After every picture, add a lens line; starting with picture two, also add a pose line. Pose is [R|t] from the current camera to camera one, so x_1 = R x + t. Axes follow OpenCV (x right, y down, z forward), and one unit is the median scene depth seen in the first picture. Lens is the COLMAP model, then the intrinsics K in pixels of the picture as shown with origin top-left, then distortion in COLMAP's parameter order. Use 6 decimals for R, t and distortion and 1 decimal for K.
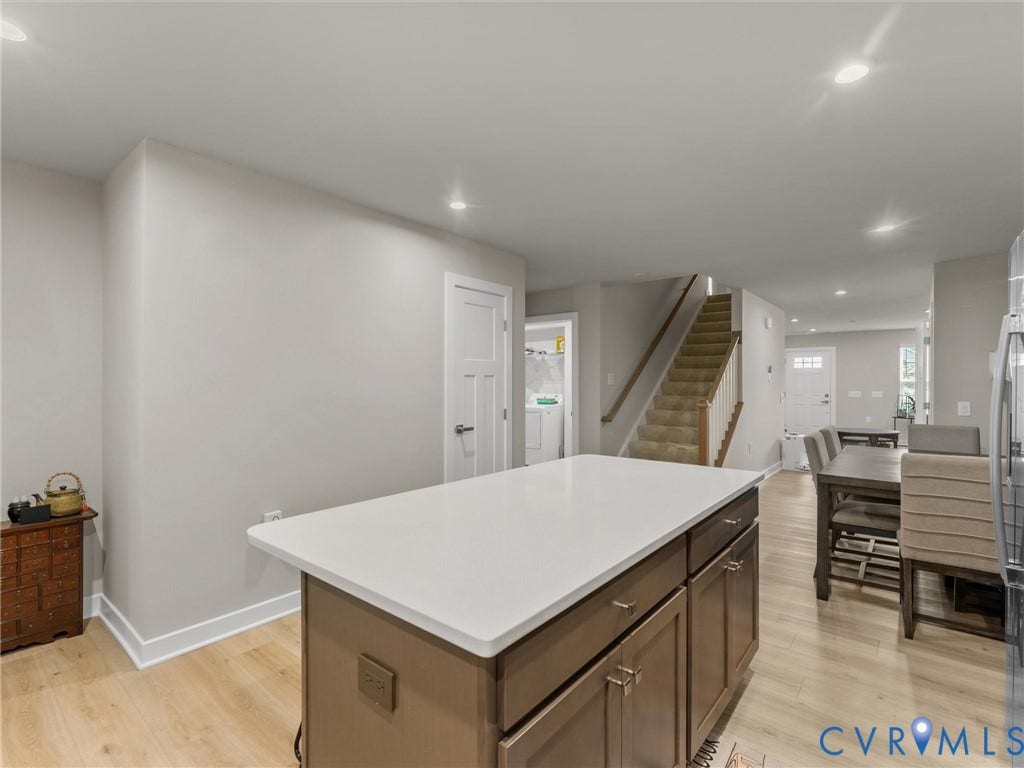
lens RADIAL K [[488.4, 0, 508.2], [0, 488.4, 383.2], [0, 0, 1]] dist [-0.000447, -0.000748]
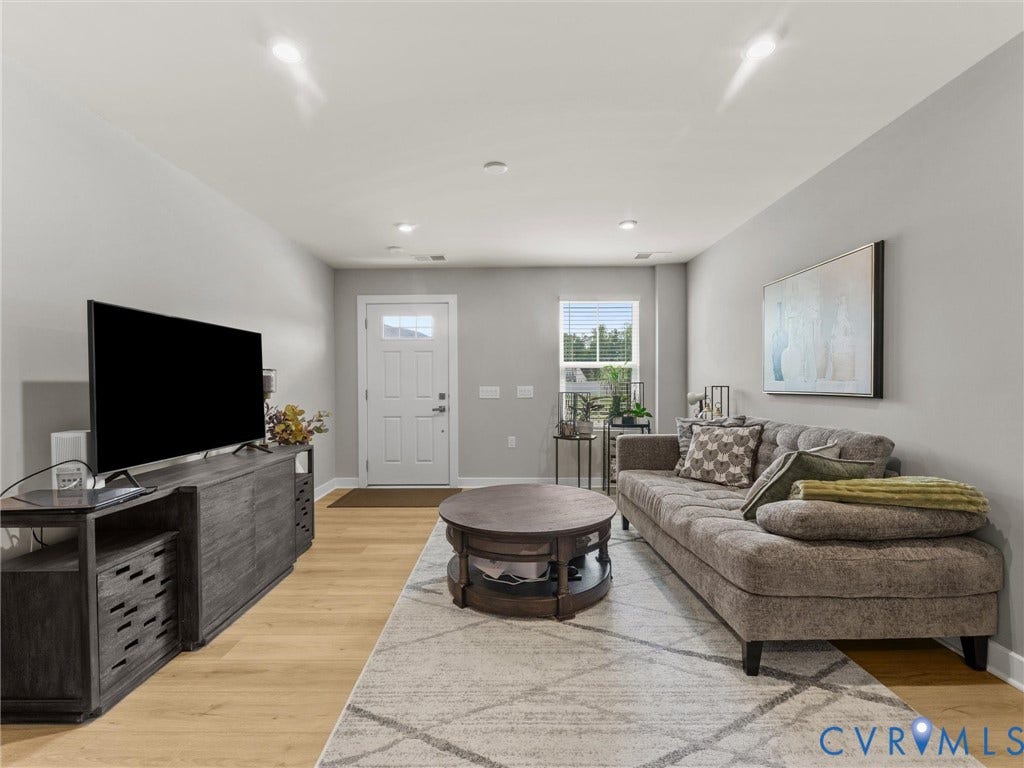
lens RADIAL K [[475.9, 0, 507.7], [0, 475.9, 376.8], [0, 0, 1]] dist [-0.001098, -0.000273]
pose [[0.773542, 0.002926, 0.633738, 0.611556], [0.008552, 0.999850, -0.015055, 0.021515], [-0.633687, 0.017065, 0.773401, 0.899653]]
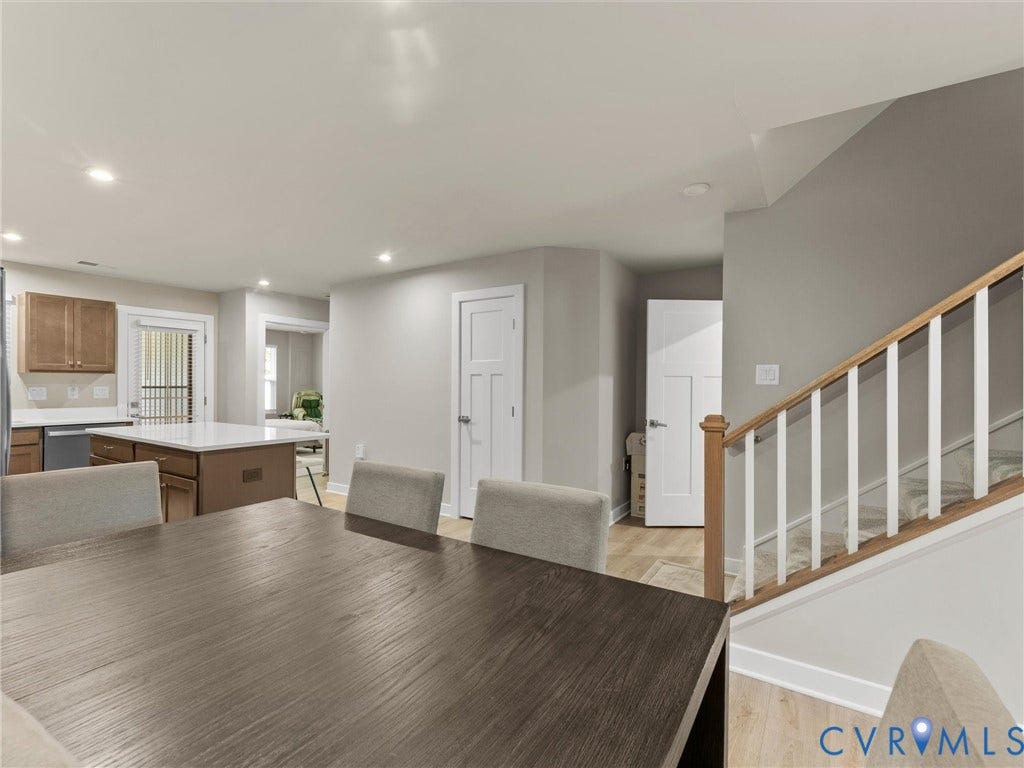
lens RADIAL K [[469.0, 0, 507.9], [0, 469.0, 384.9], [0, 0, 1]] dist [-0.002635, -0.000980]
pose [[0.111540, 0.000185, -0.993760, 0.541962], [-0.004269, 0.999991, -0.000293, 0.005444], [0.993751, 0.004275, 0.111539, 0.495492]]
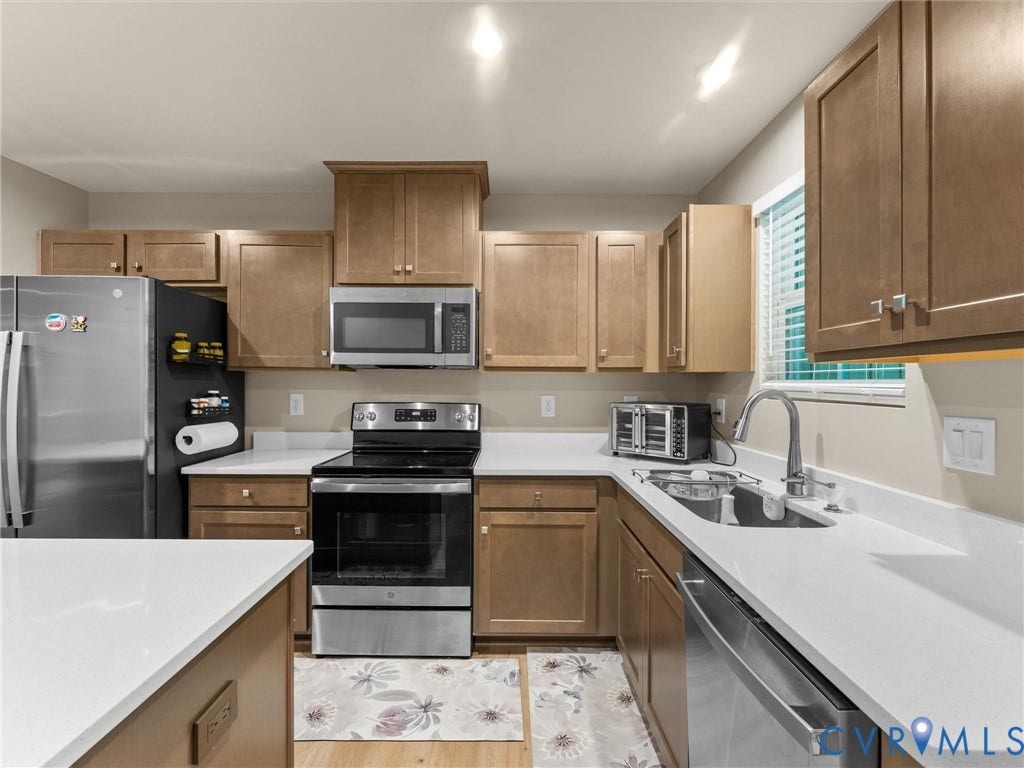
lens RADIAL K [[469.0, 0, 507.9], [0, 469.0, 384.9], [0, 0, 1]] dist [-0.002635, -0.000980]
pose [[-0.634604, -0.005801, 0.772815, -0.173366], [-0.003788, 0.999983, 0.004396, -0.000292], [-0.772828, -0.000138, -0.634616, 0.151790]]
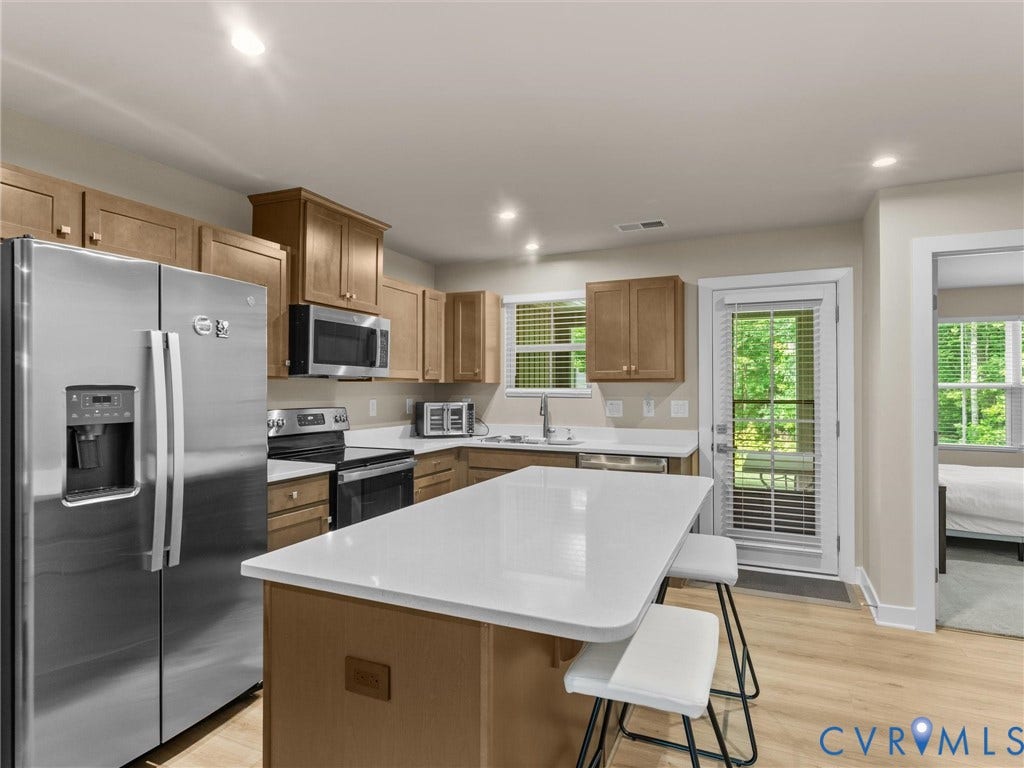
lens RADIAL K [[571.4, 0, 507.7], [0, 571.4, 386.3], [0, 0, 1]] dist [0.001101, -0.000270]
pose [[-0.965036, -0.002130, -0.262111, 0.118509], [-0.001261, 0.999993, -0.003481, -0.002033], [0.262116, -0.003029, -0.965032, 0.496697]]
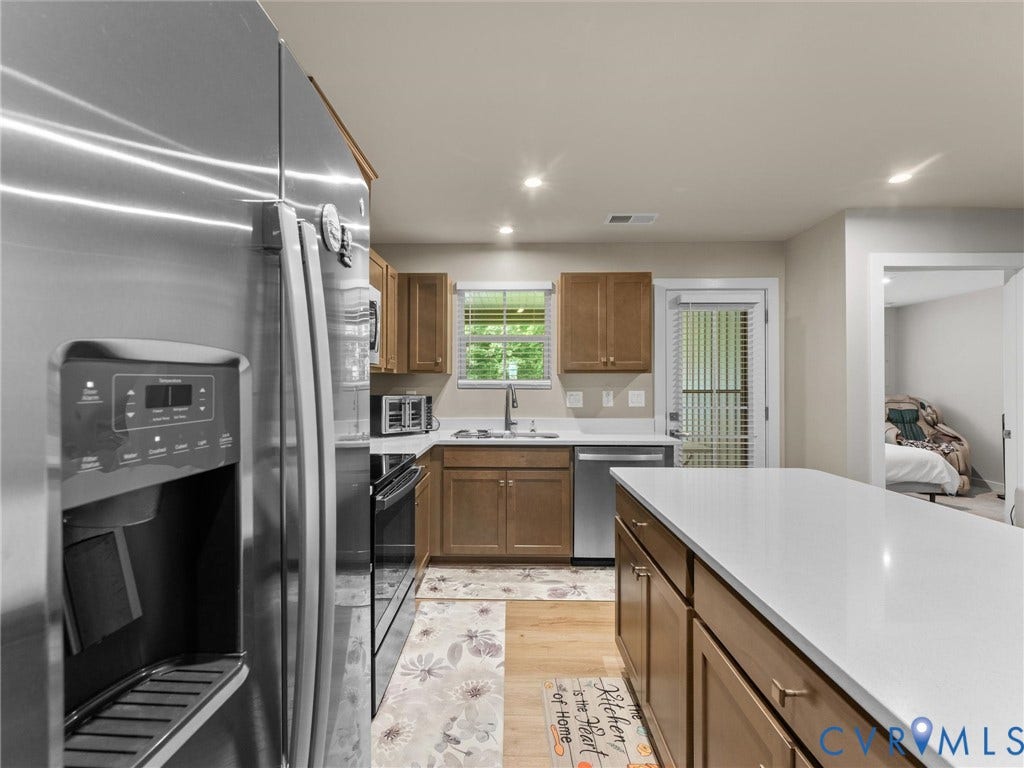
lens RADIAL K [[464.0, 0, 505.0], [0, 464.0, 380.8], [0, 0, 1]] dist [-0.000160, -0.000280]
pose [[-0.780597, -0.002507, -0.625030, 0.224773], [0.000150, 0.999991, -0.004198, 0.001361], [0.625035, -0.003371, -0.780590, 0.286279]]
